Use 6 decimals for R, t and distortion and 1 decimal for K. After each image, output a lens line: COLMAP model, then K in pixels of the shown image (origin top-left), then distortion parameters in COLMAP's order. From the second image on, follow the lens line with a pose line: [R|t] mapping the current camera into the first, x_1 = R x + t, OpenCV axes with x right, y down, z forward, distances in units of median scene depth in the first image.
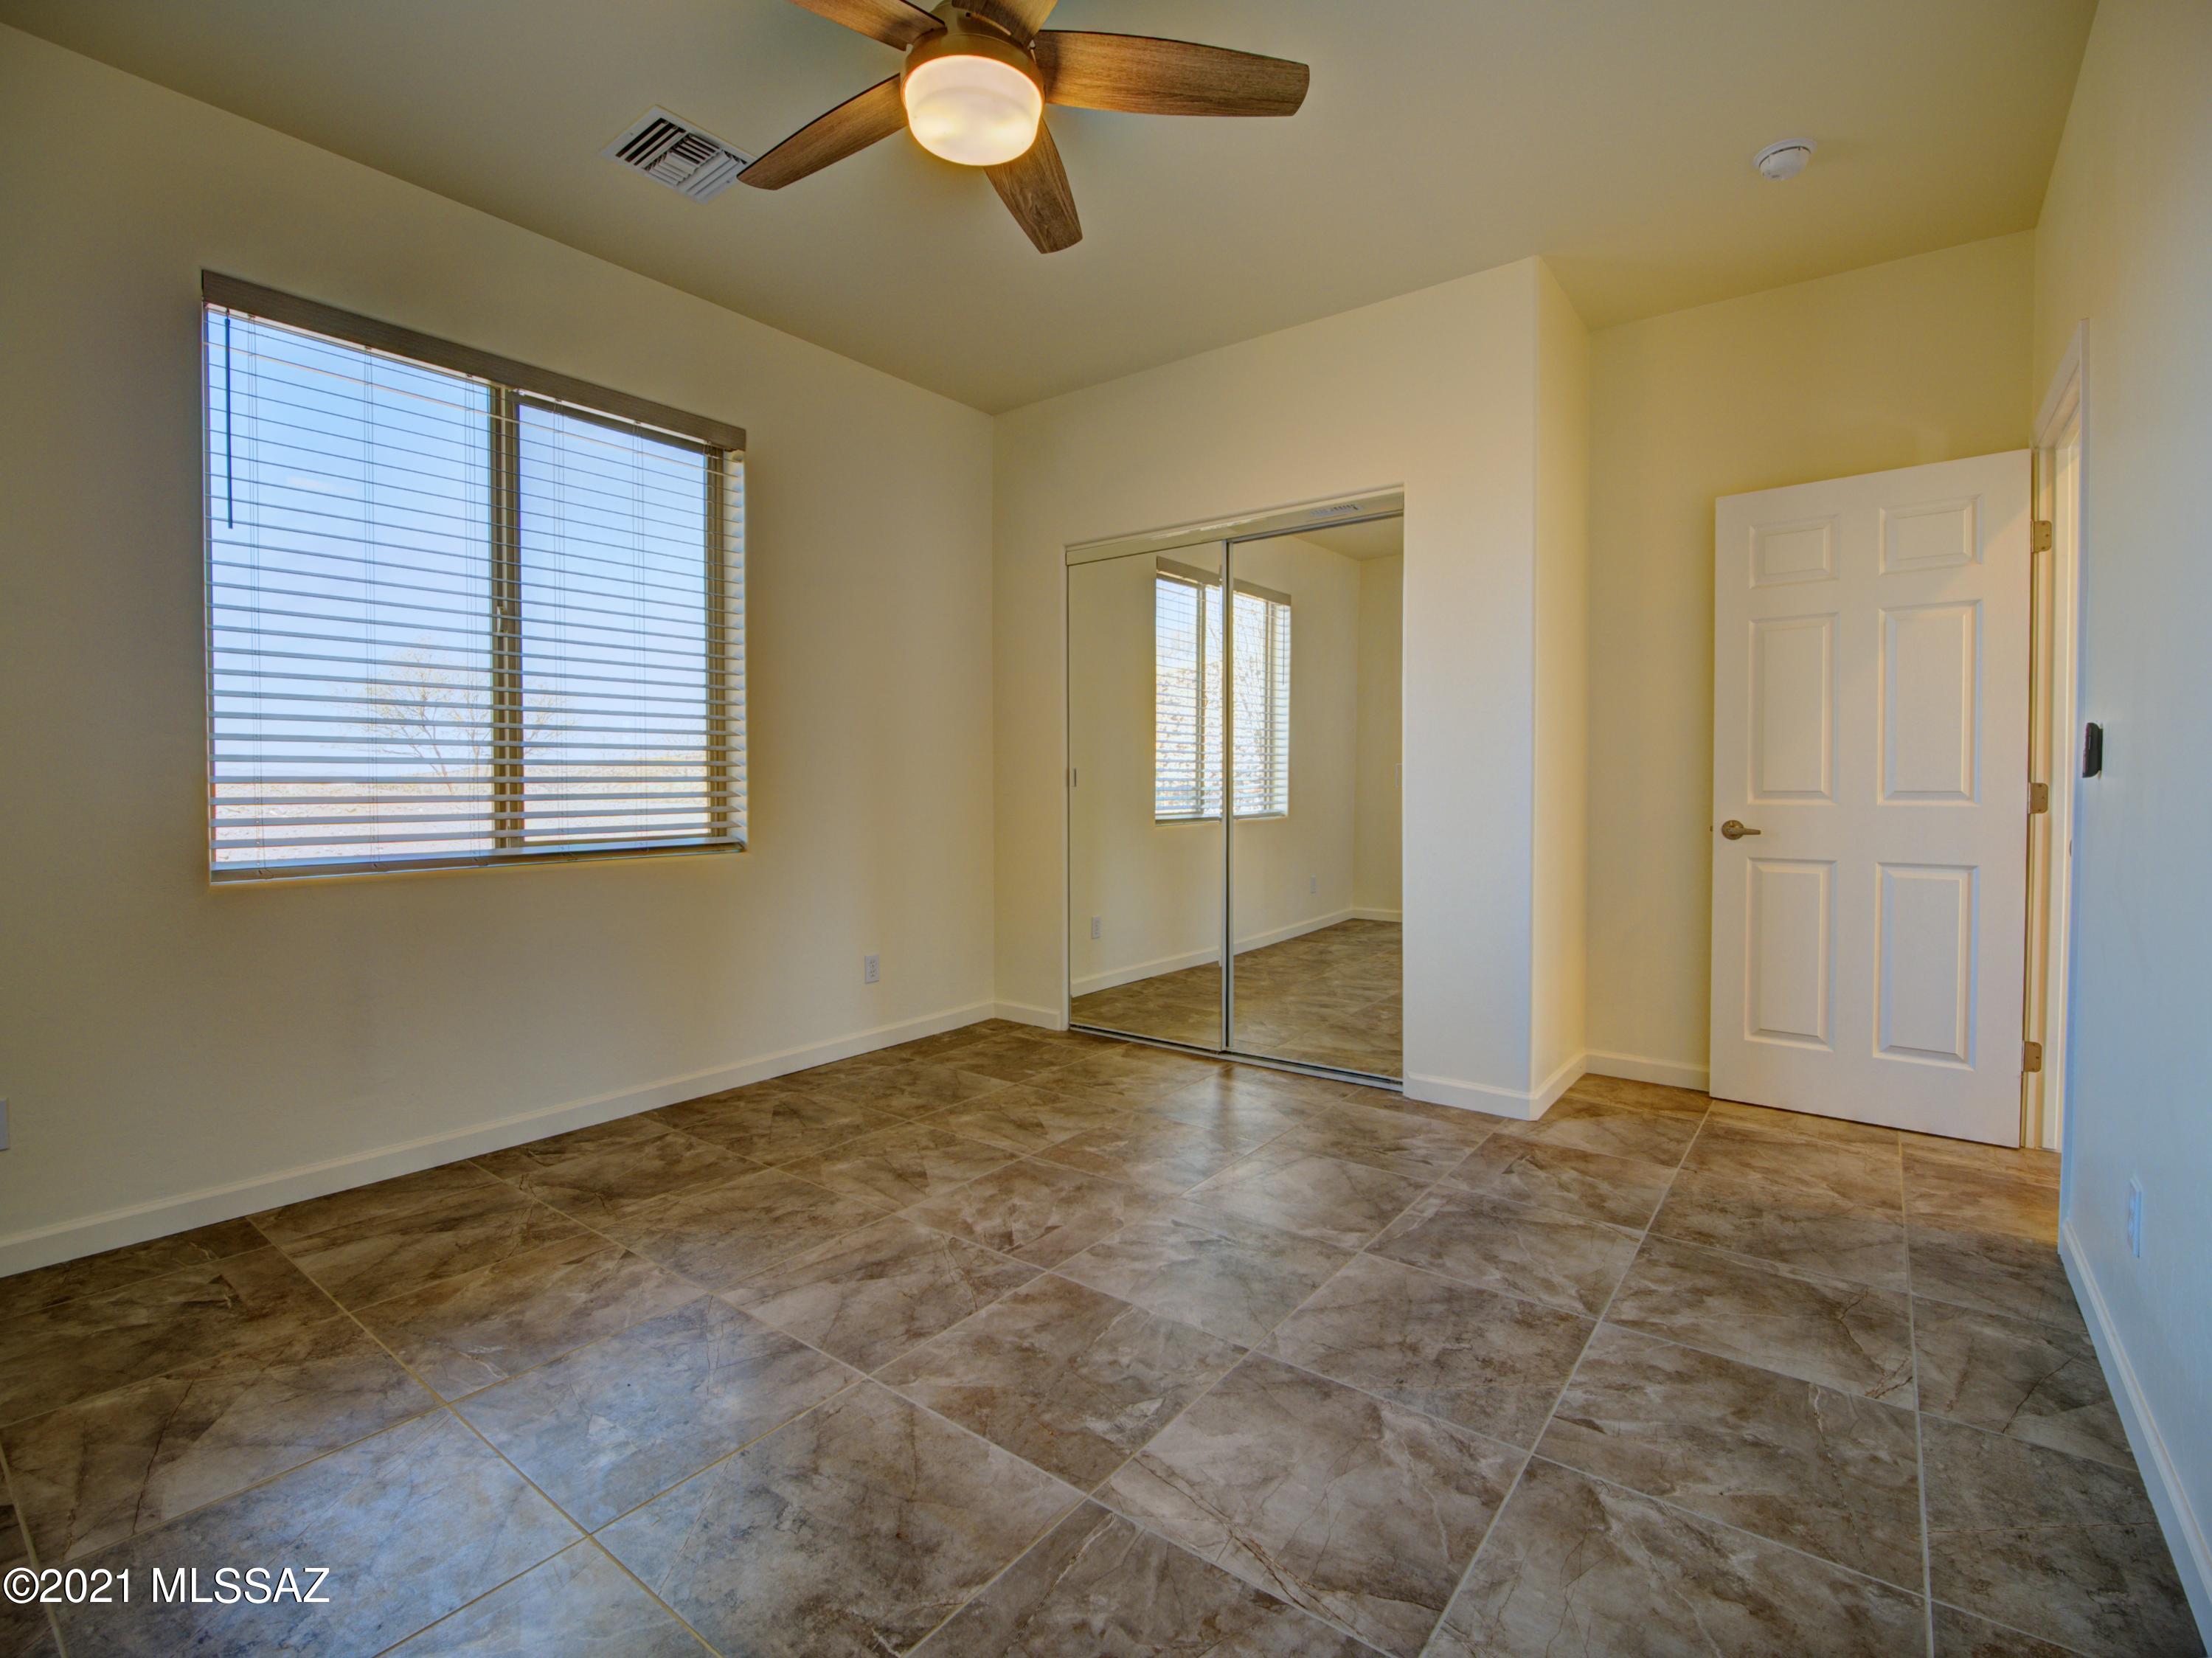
lens RADIAL K [[1014.8, 0, 1106.6], [0, 1014.8, 821.9], [0, 0, 1]] dist [-0.027678, 0.001133]
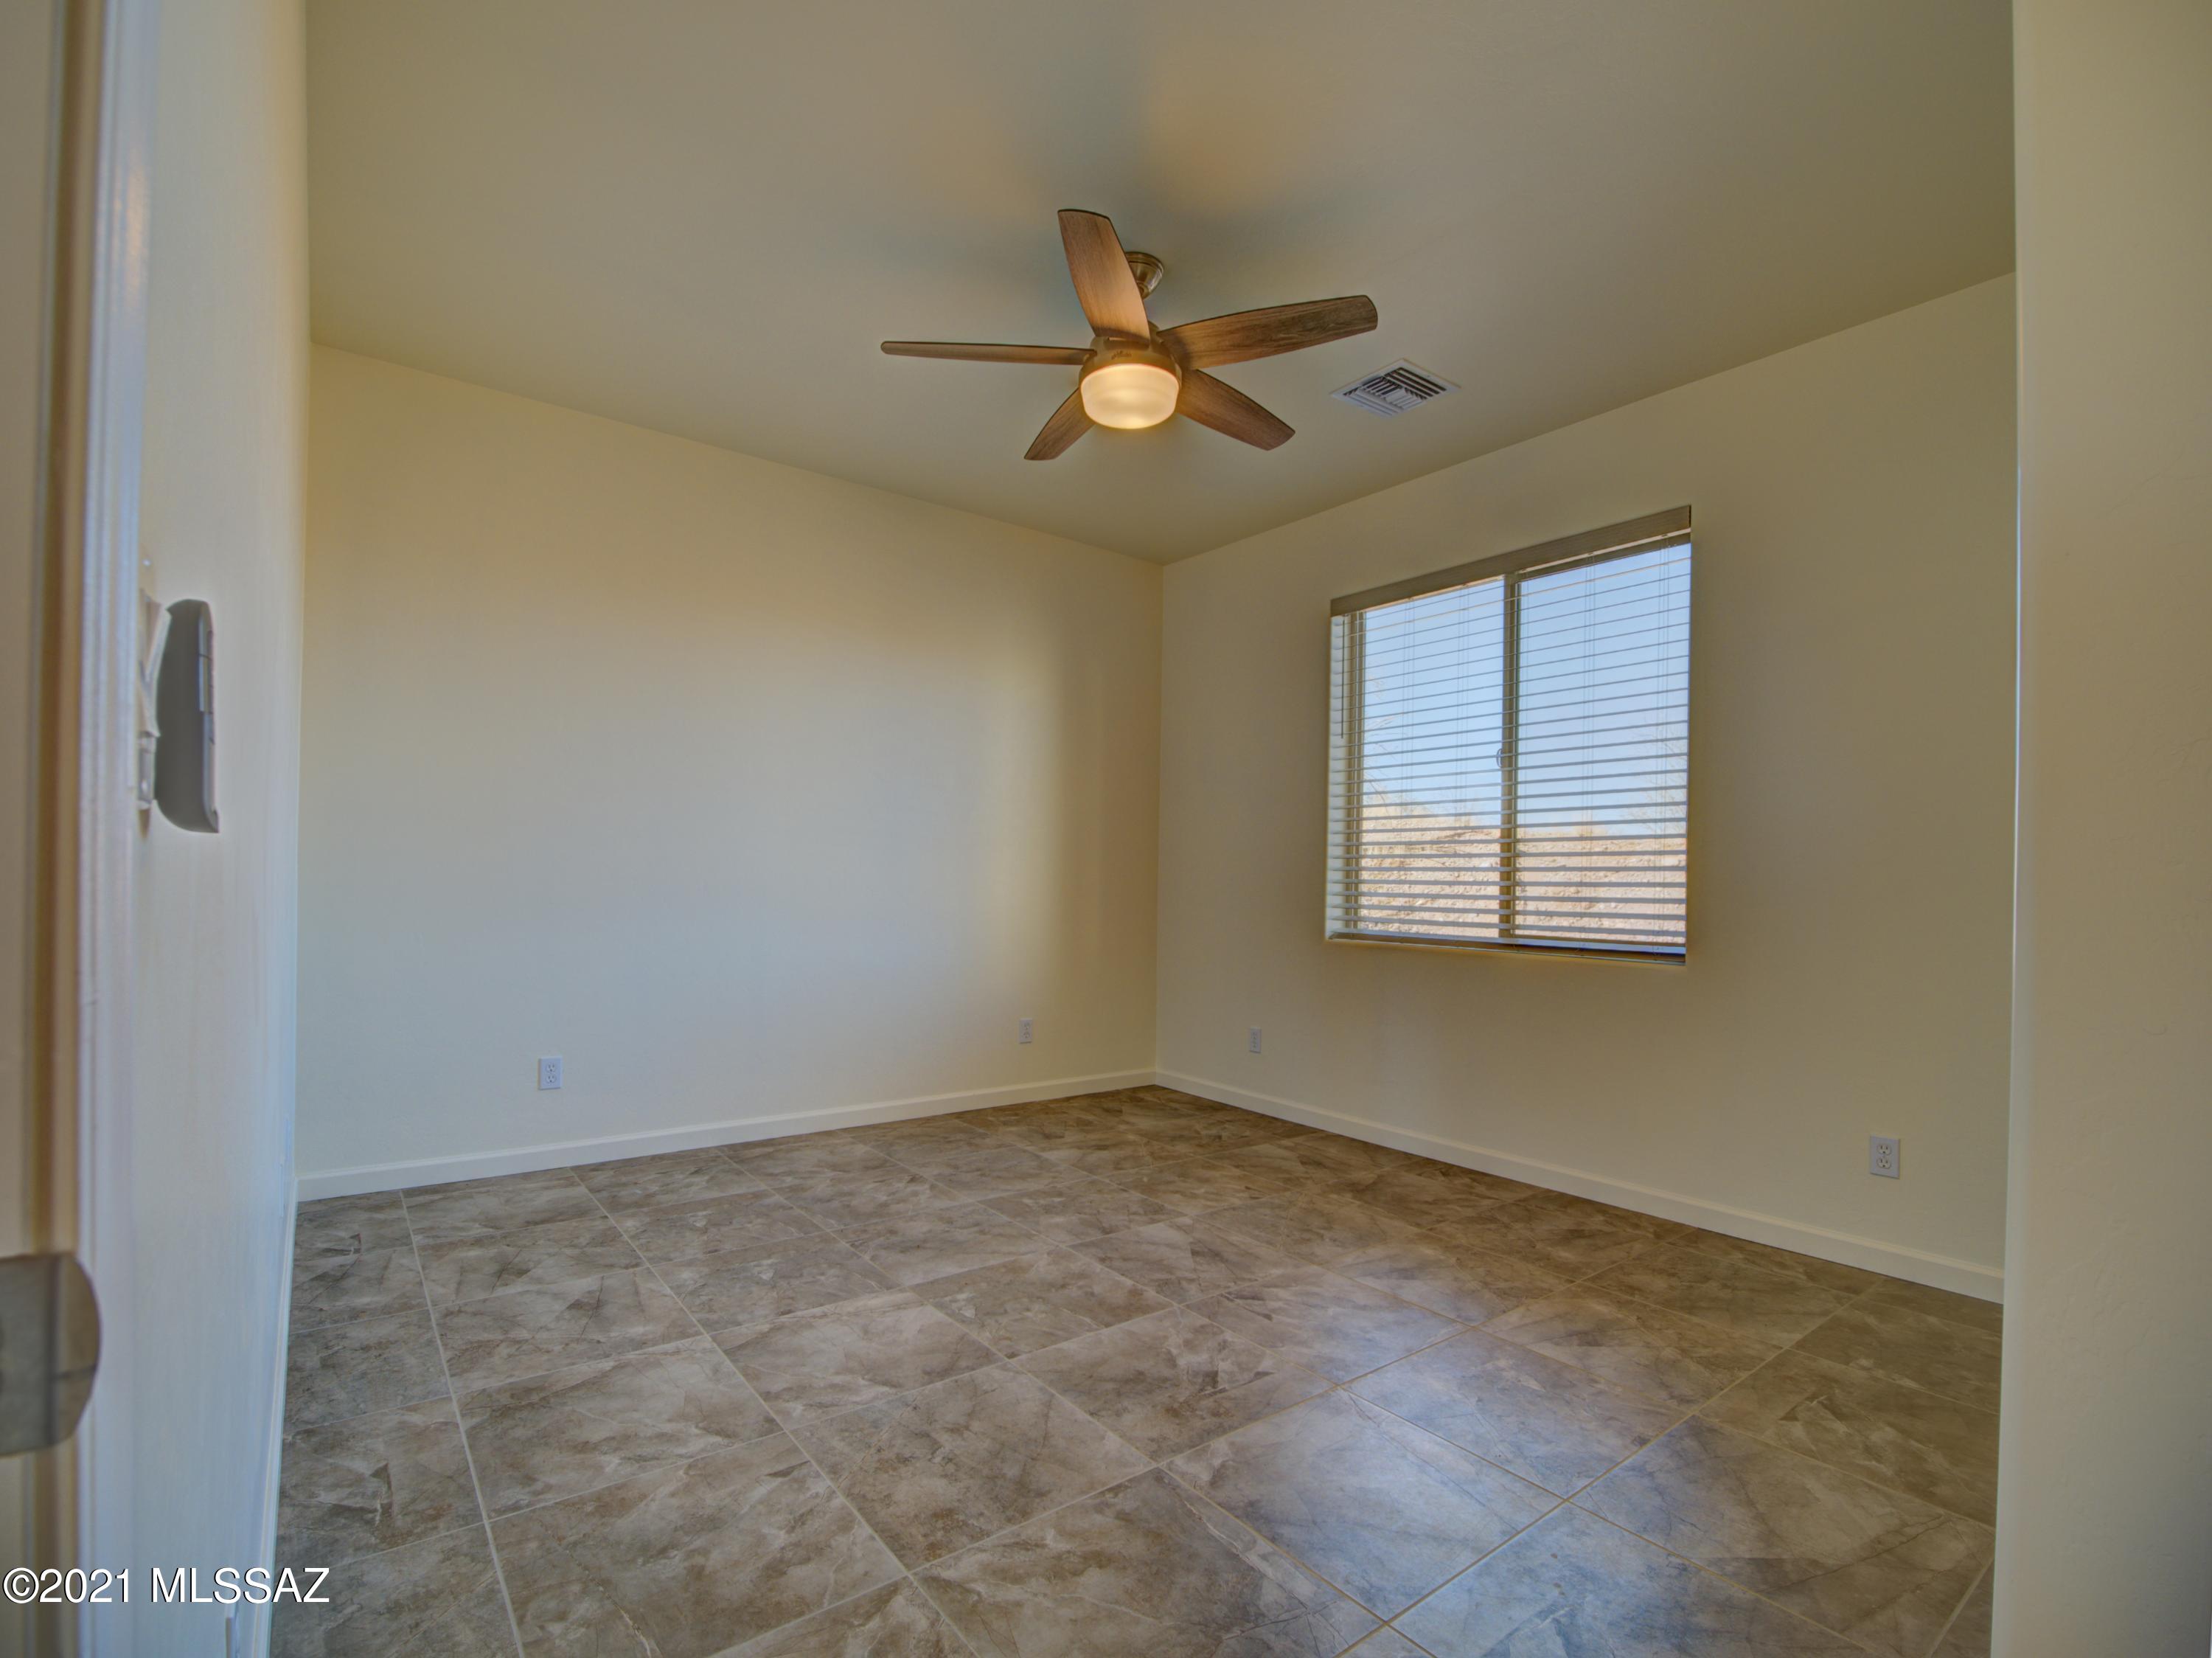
lens RADIAL K [[1015.0, 0, 1092.9], [0, 1015.0, 880.5], [0, 0, 1]] dist [-0.027678, 0.001133]
pose [[-0.254383, 0.000025, -0.967104, 1.126141], [-0.058718, 0.998155, 0.015471, -0.051457], [0.965319, 0.060722, -0.253912, 1.218689]]
